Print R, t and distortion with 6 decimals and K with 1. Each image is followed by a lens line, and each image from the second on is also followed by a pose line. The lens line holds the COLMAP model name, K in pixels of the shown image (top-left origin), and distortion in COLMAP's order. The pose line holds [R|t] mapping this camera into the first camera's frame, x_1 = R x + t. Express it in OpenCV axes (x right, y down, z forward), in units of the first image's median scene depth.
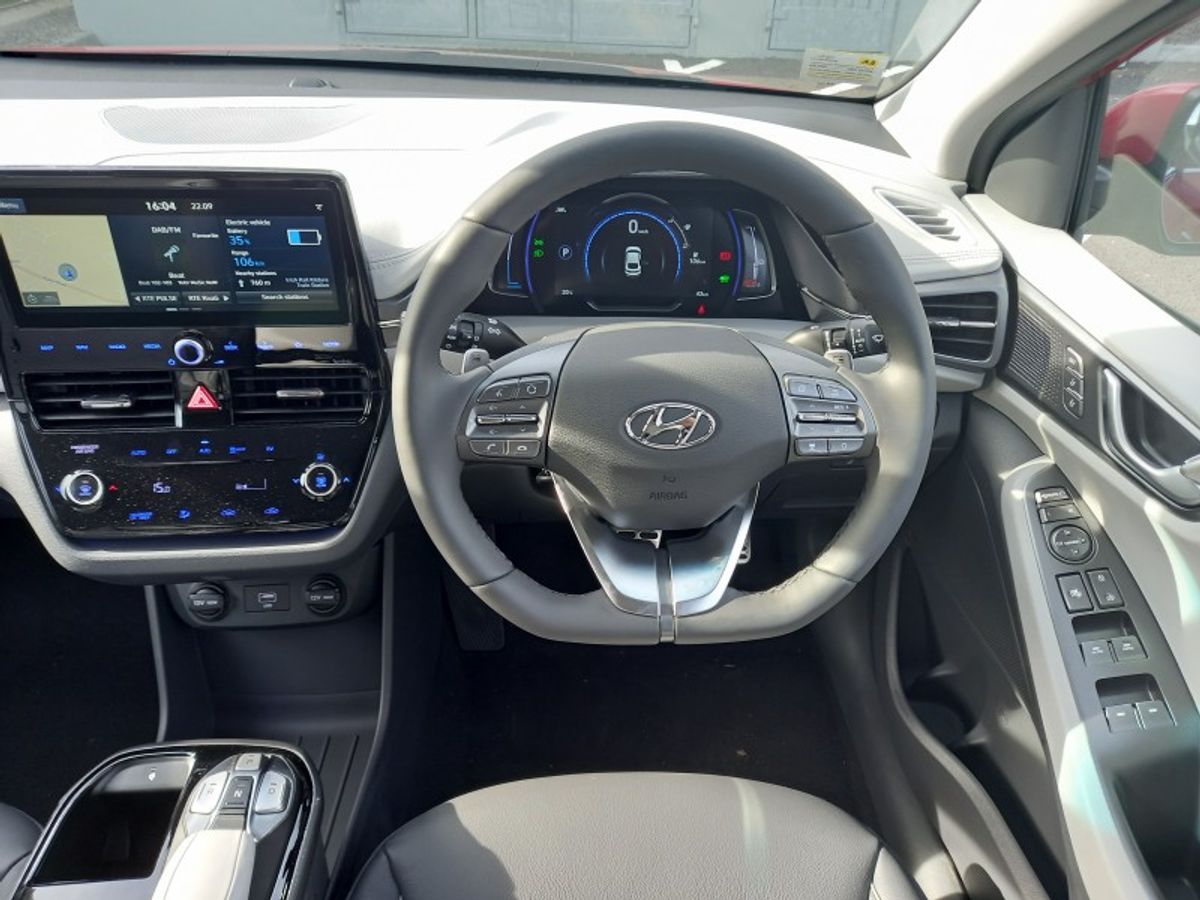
lens RADIAL K [[873.4, 0, 624.9], [0, 873.4, 456.3], [0, 0, 1]] dist [0.010667, -0.013056]
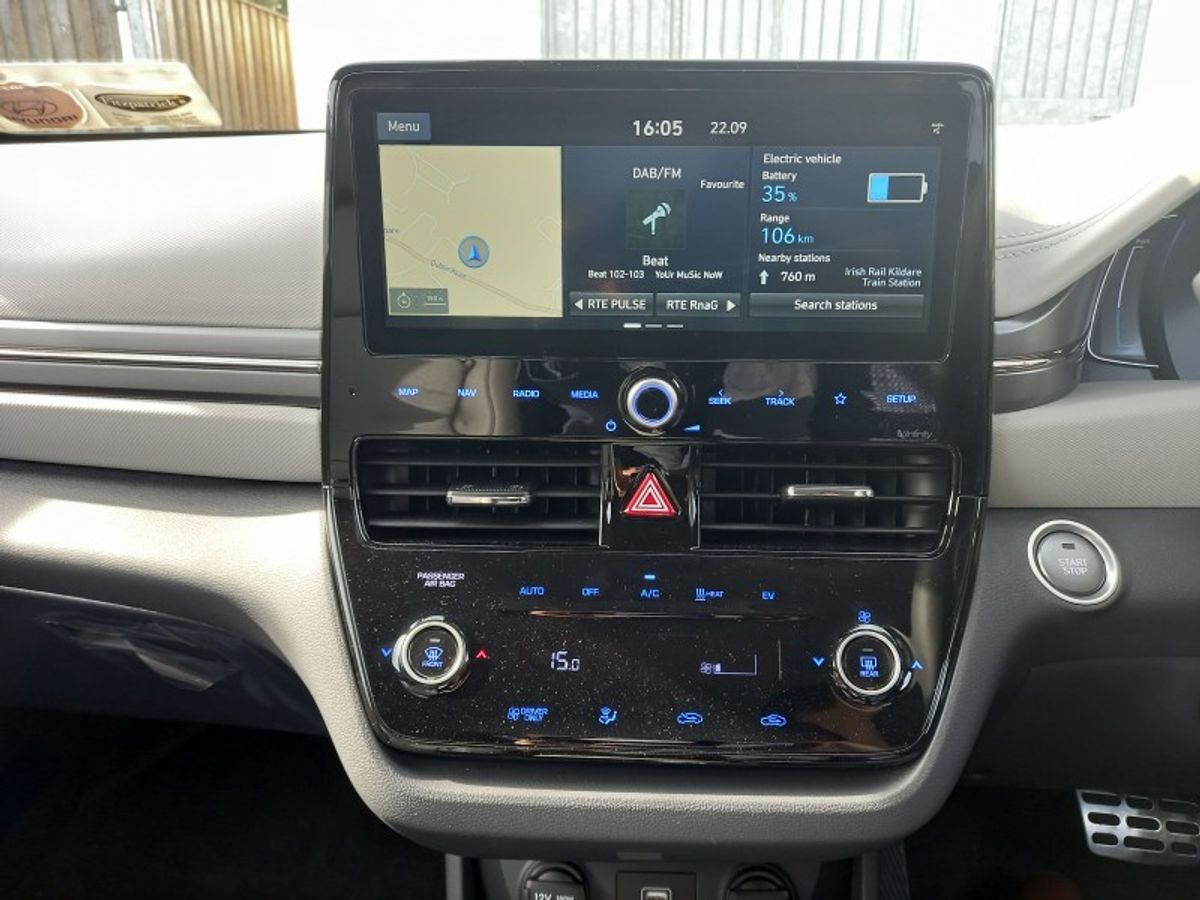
lens RADIAL K [[936.8, 0, 630.8], [0, 936.8, 450.9], [0, 0, 1]] dist [0.036755, -0.003254]
pose [[0.986662, 0.010835, -0.162420, -0.419672], [-0.055106, 0.961103, -0.270637, 0.068071], [0.153170, 0.275978, 0.948881, 0.457710]]
